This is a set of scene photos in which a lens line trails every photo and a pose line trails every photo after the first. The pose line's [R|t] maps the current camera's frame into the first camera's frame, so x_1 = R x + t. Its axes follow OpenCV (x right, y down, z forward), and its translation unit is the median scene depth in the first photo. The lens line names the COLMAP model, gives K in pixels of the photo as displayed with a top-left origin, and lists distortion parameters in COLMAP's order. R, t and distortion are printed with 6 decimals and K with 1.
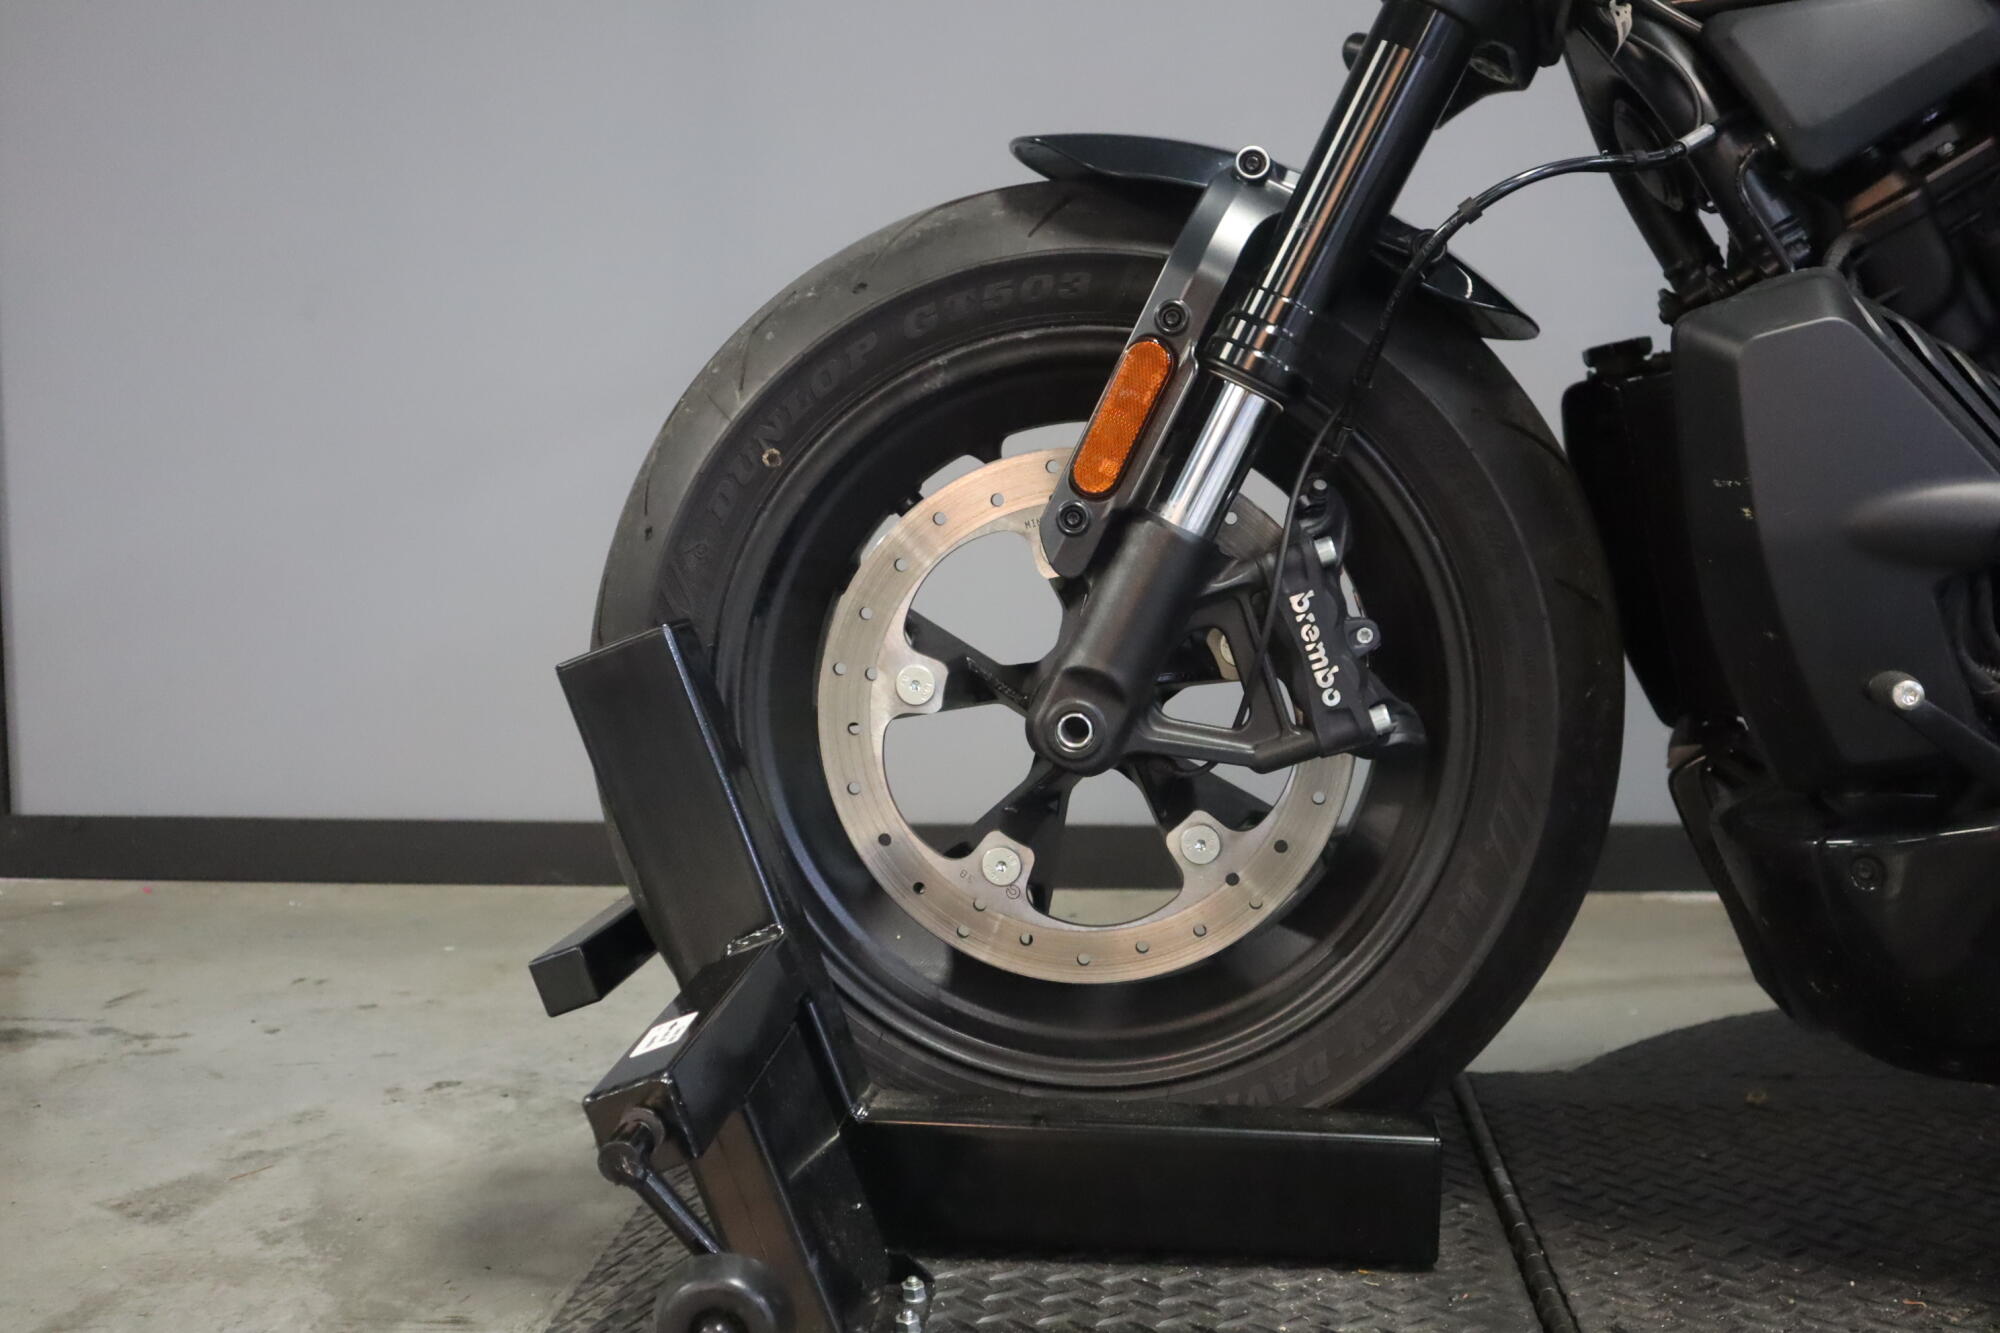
lens RADIAL K [[2074.3, 0, 1000.0], [0, 2074.3, 666.5], [0, 0, 1]] dist [-0.058724, 0.224122]
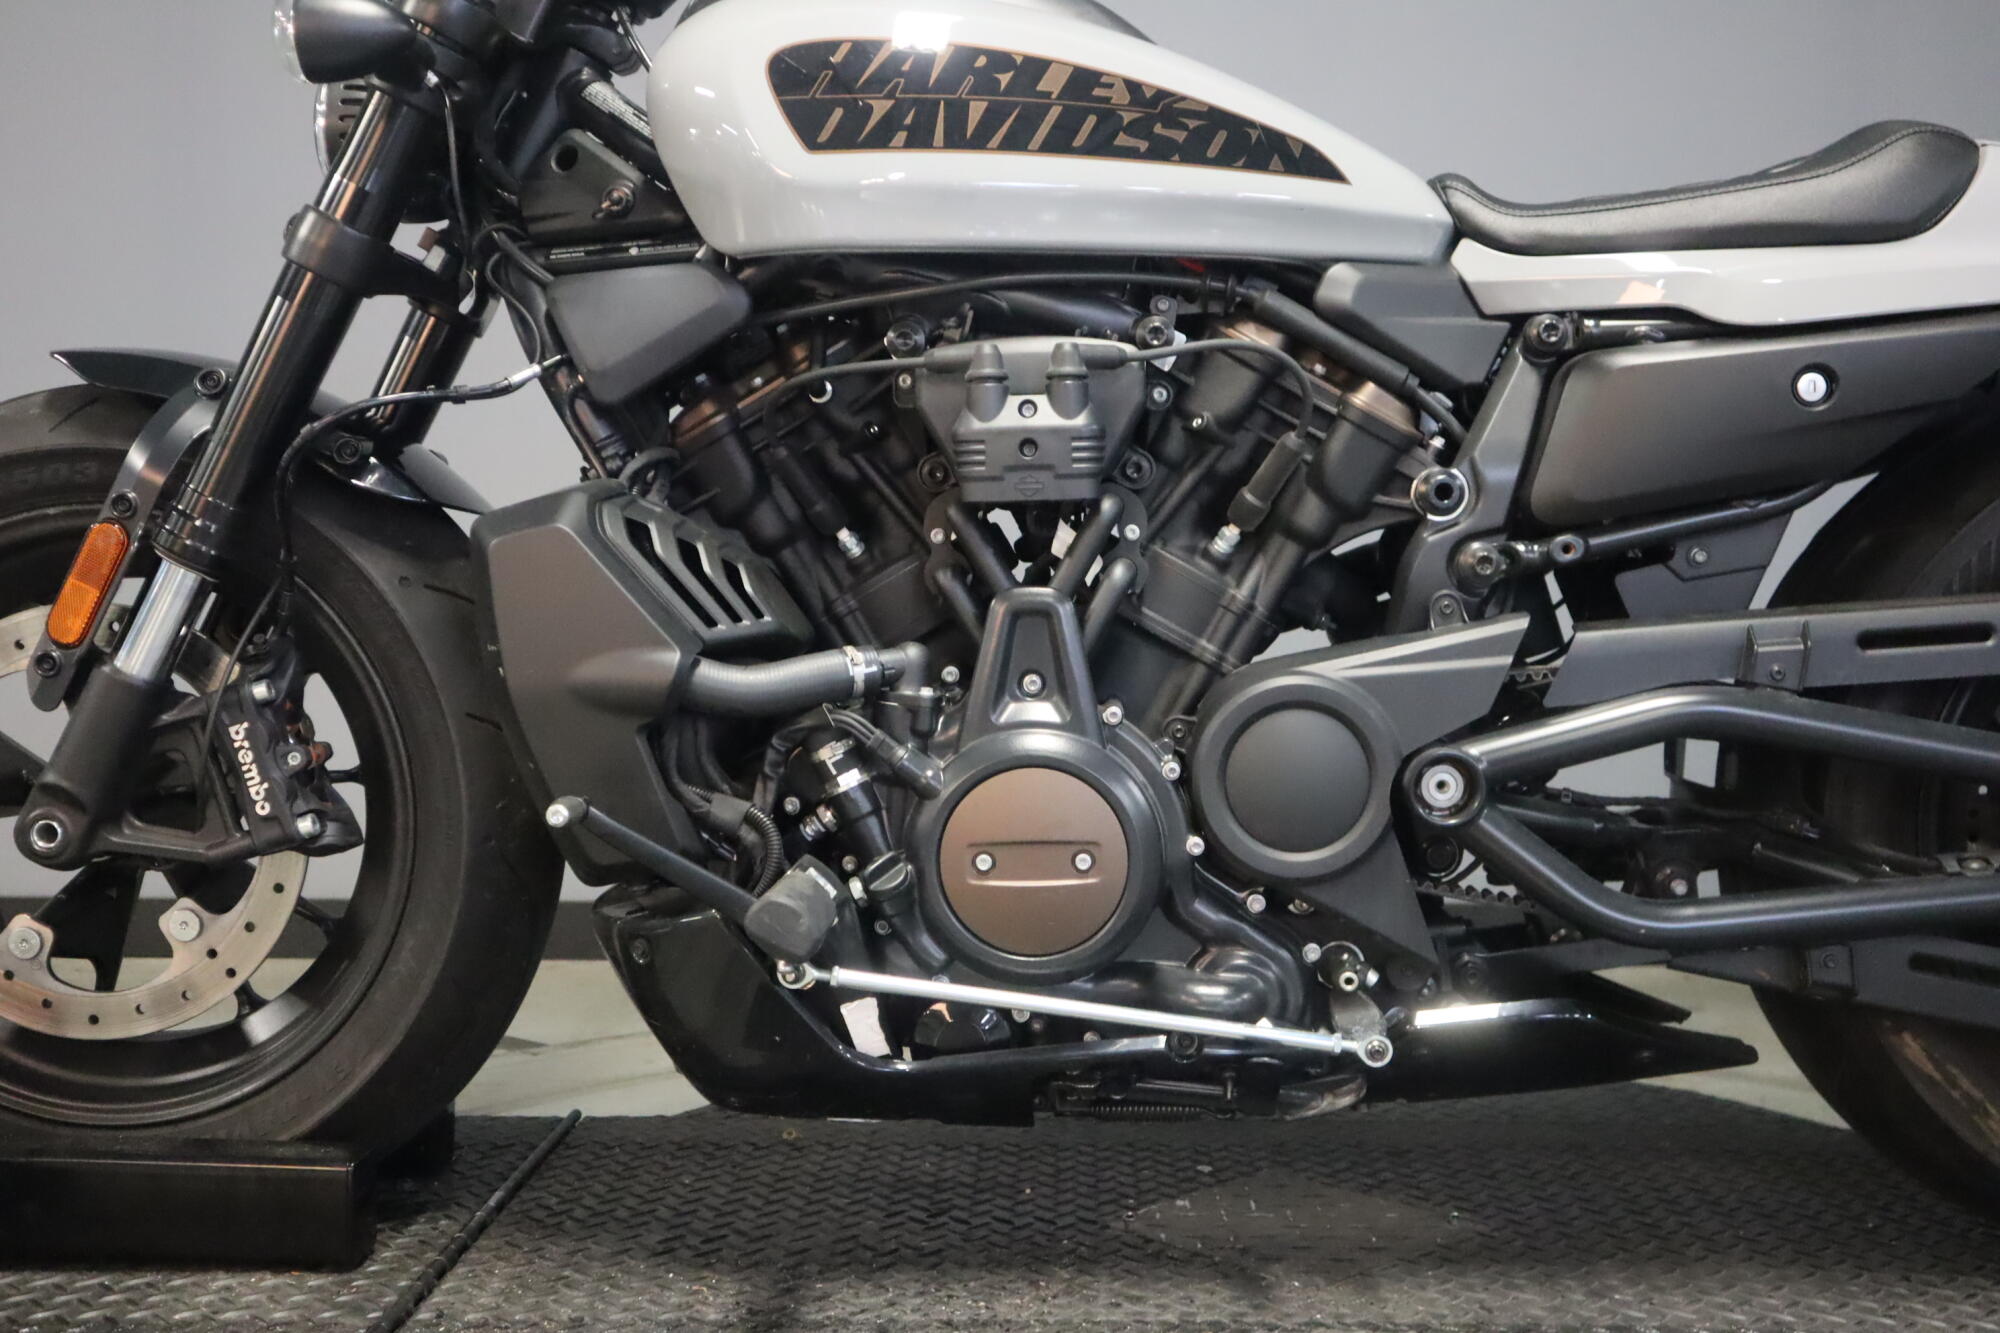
lens RADIAL K [[2074.3, 0, 1000.0], [0, 2074.3, 666.5], [0, 0, 1]] dist [-0.058724, 0.224122]
pose [[0.997176, 0.009185, 0.074531, 0.487854], [-0.006569, 0.999356, -0.035277, -0.028034], [-0.074807, 0.034688, 0.996595, -0.268905]]
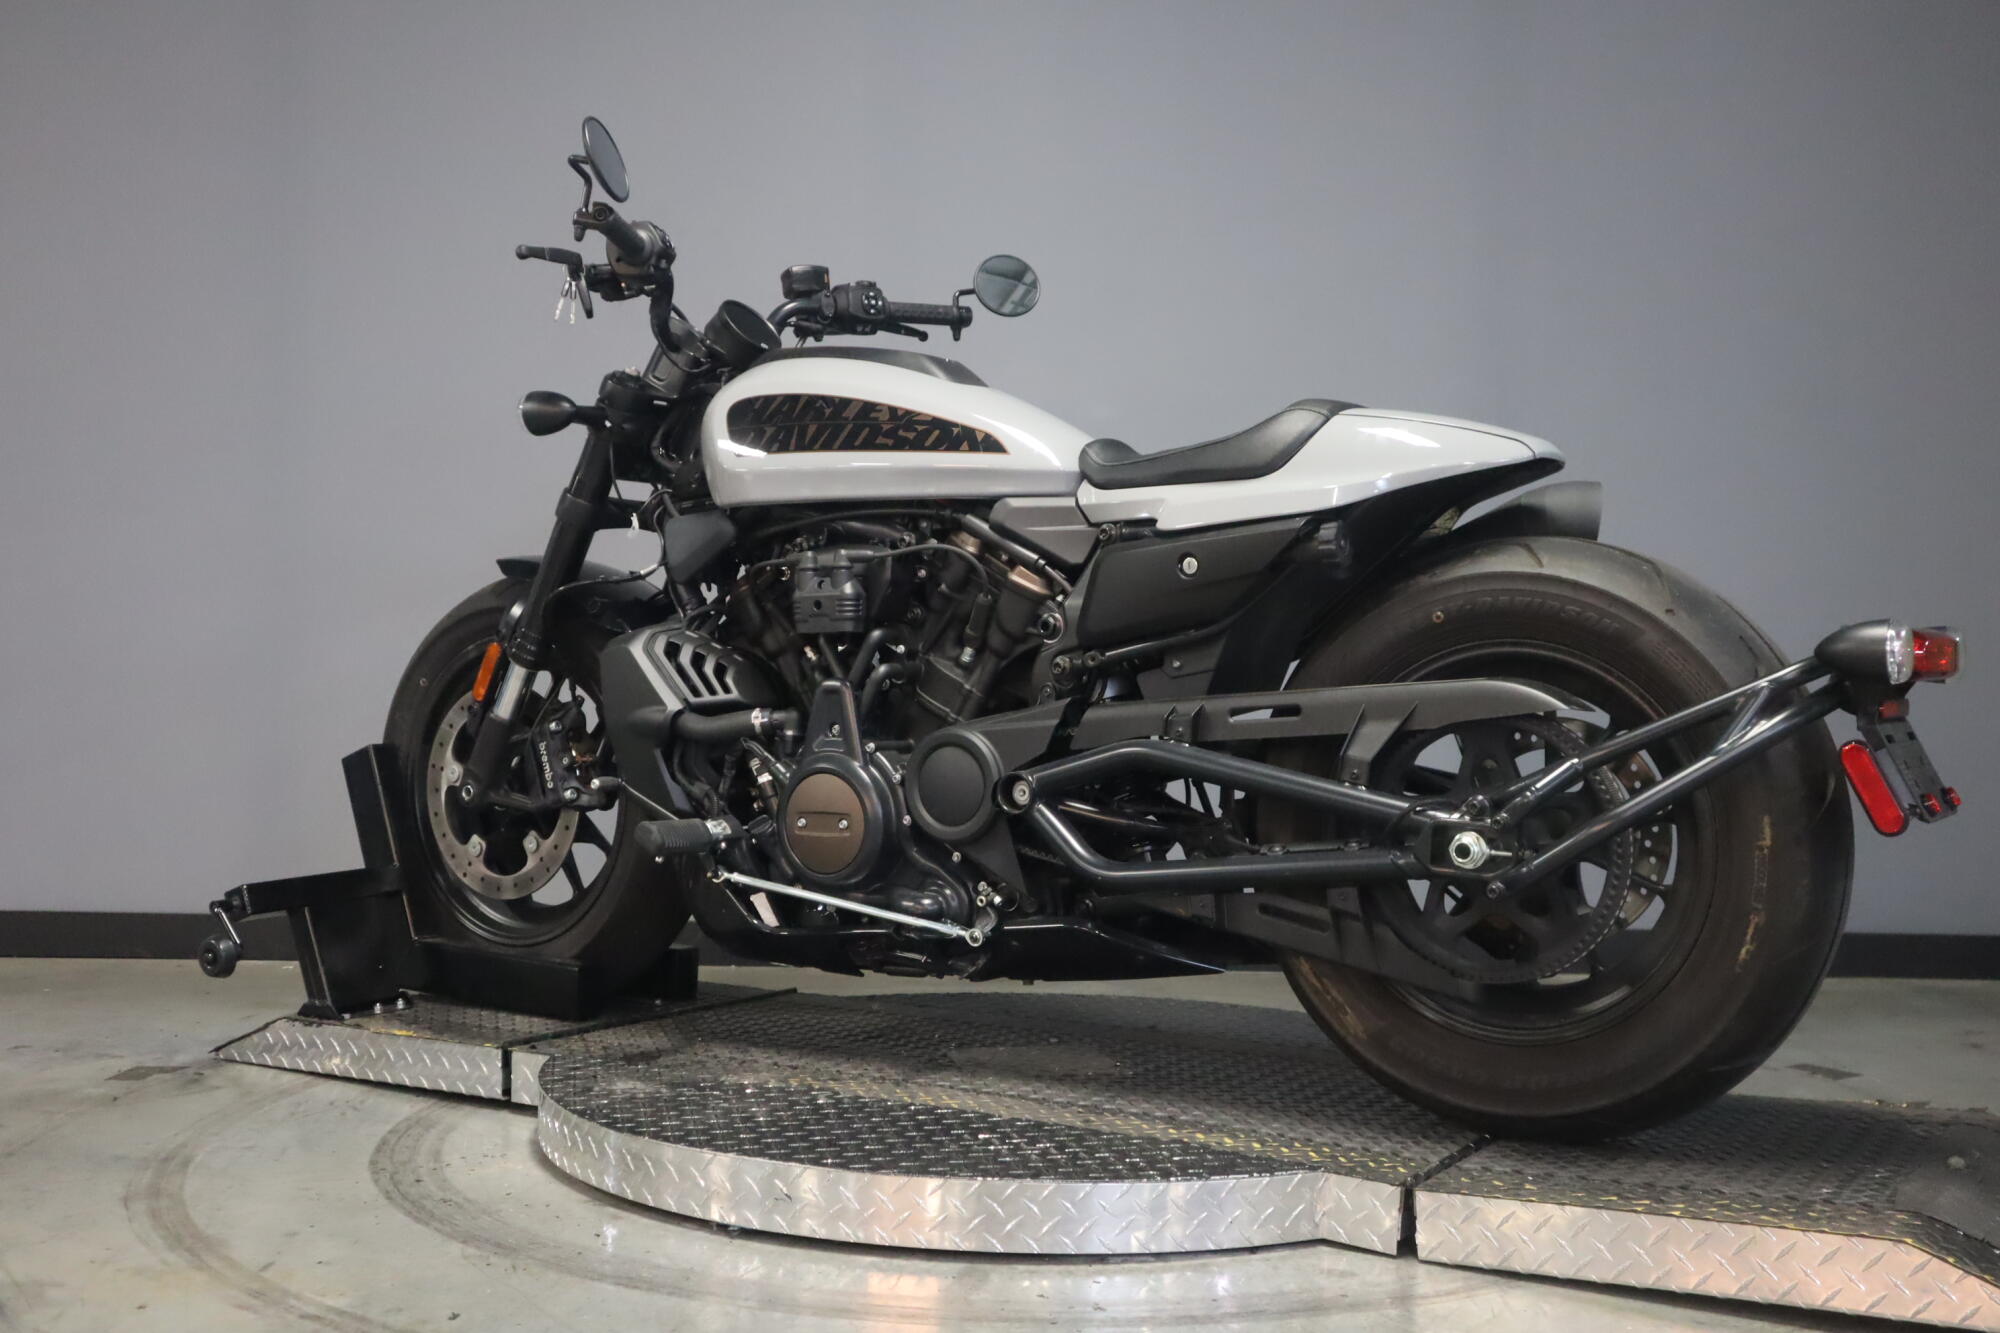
lens RADIAL K [[2074.3, 0, 1000.0], [0, 2074.3, 666.5], [0, 0, 1]] dist [-0.058724, 0.224122]
pose [[0.896282, 0.019144, -0.443070, 1.679977], [-0.057829, 0.995583, -0.073964, 0.024277], [0.439697, 0.091915, 0.893430, -0.971678]]
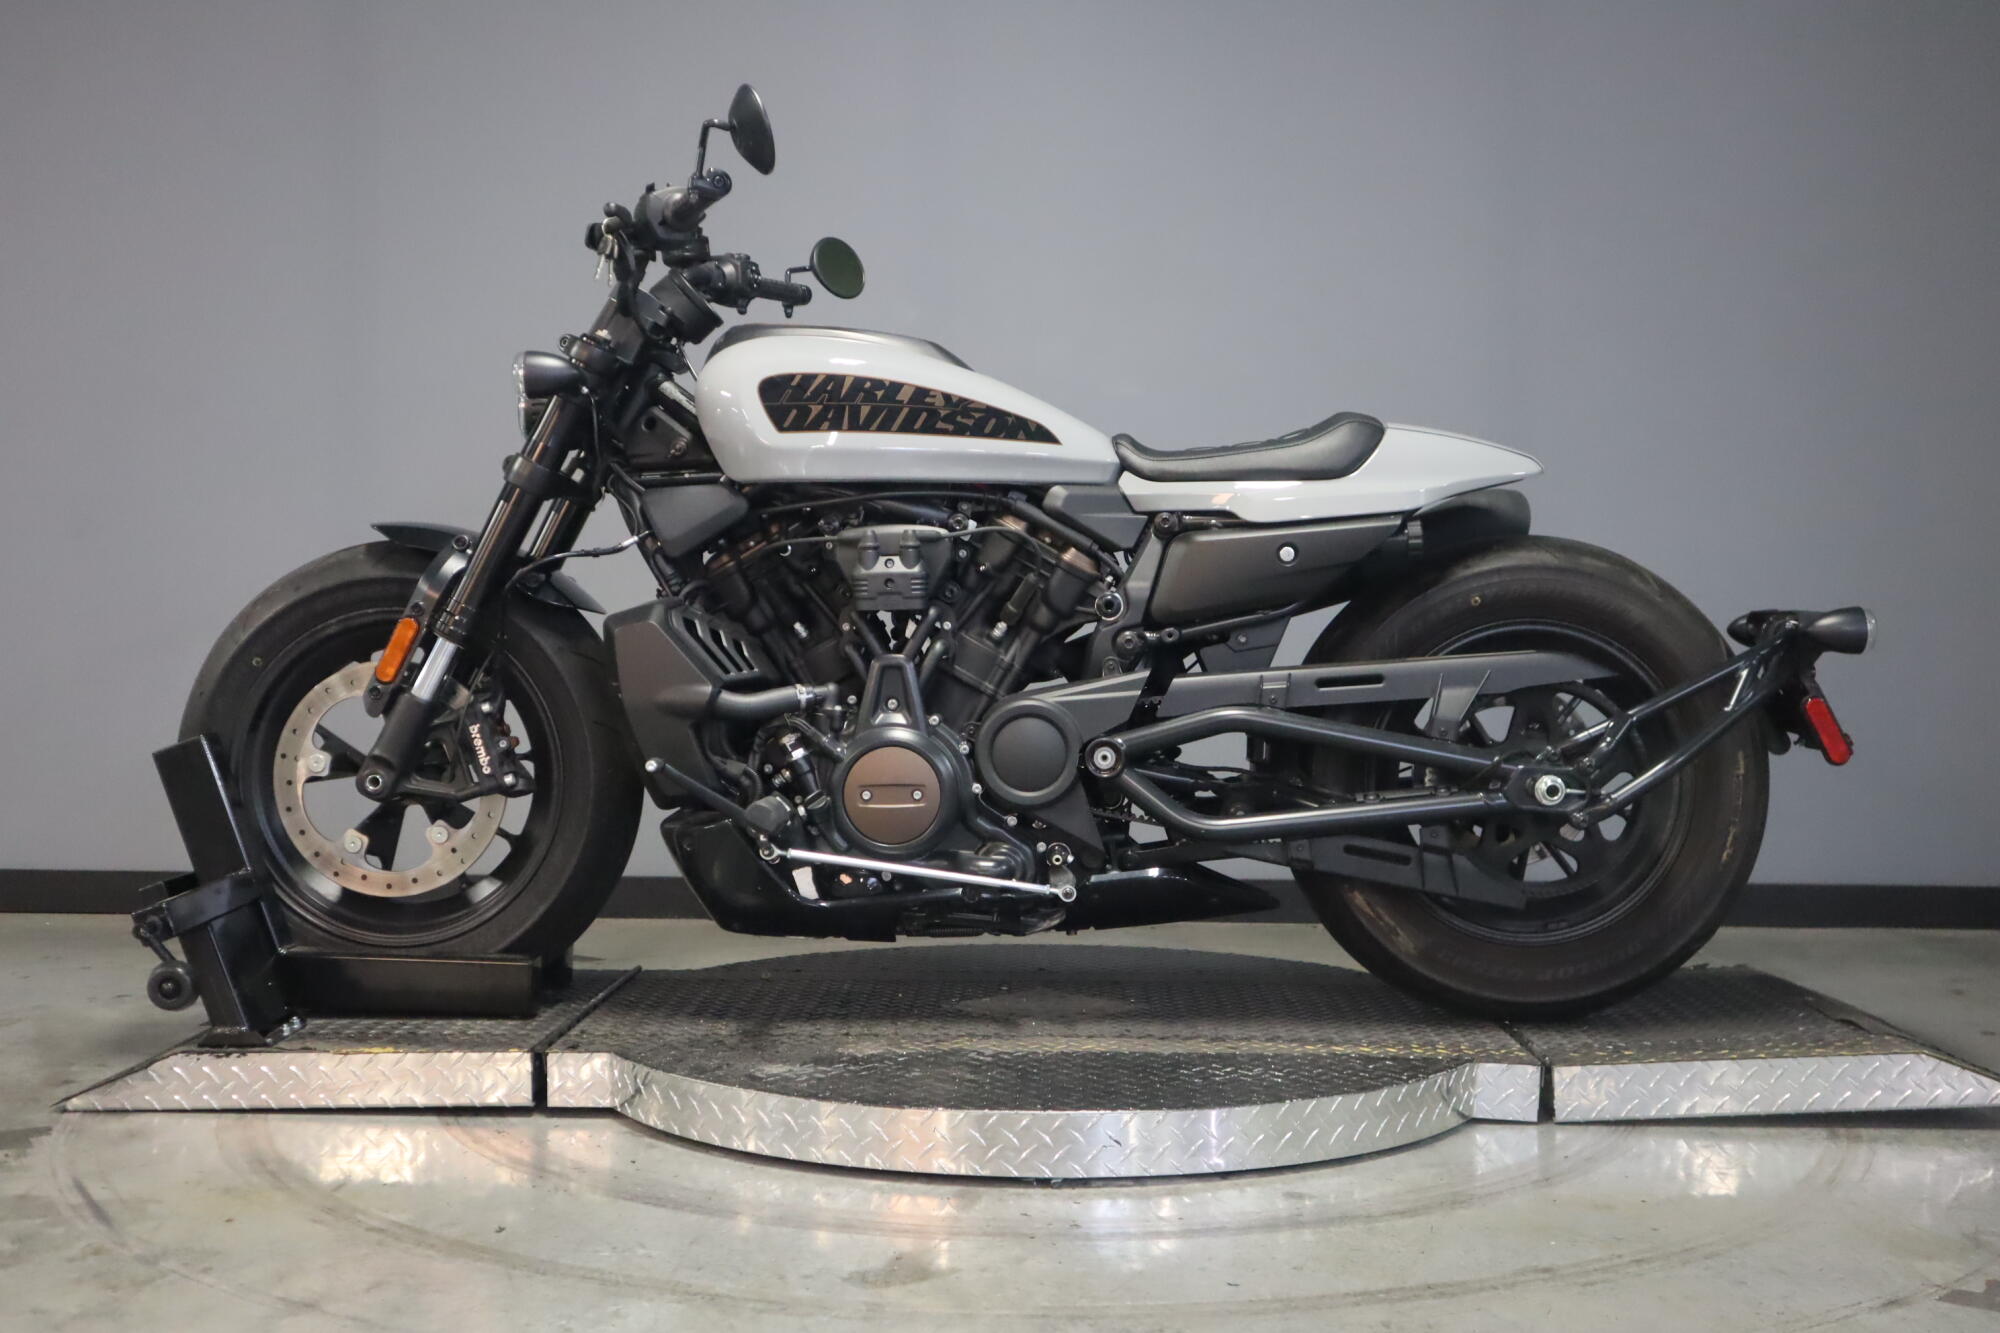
lens RADIAL K [[2074.3, 0, 1000.0], [0, 2074.3, 666.5], [0, 0, 1]] dist [-0.058724, 0.224122]
pose [[0.996574, 0.016043, 0.081133, 0.524395], [-0.010360, 0.997494, -0.069988, 0.054032], [-0.082052, 0.068907, 0.994243, -1.331615]]
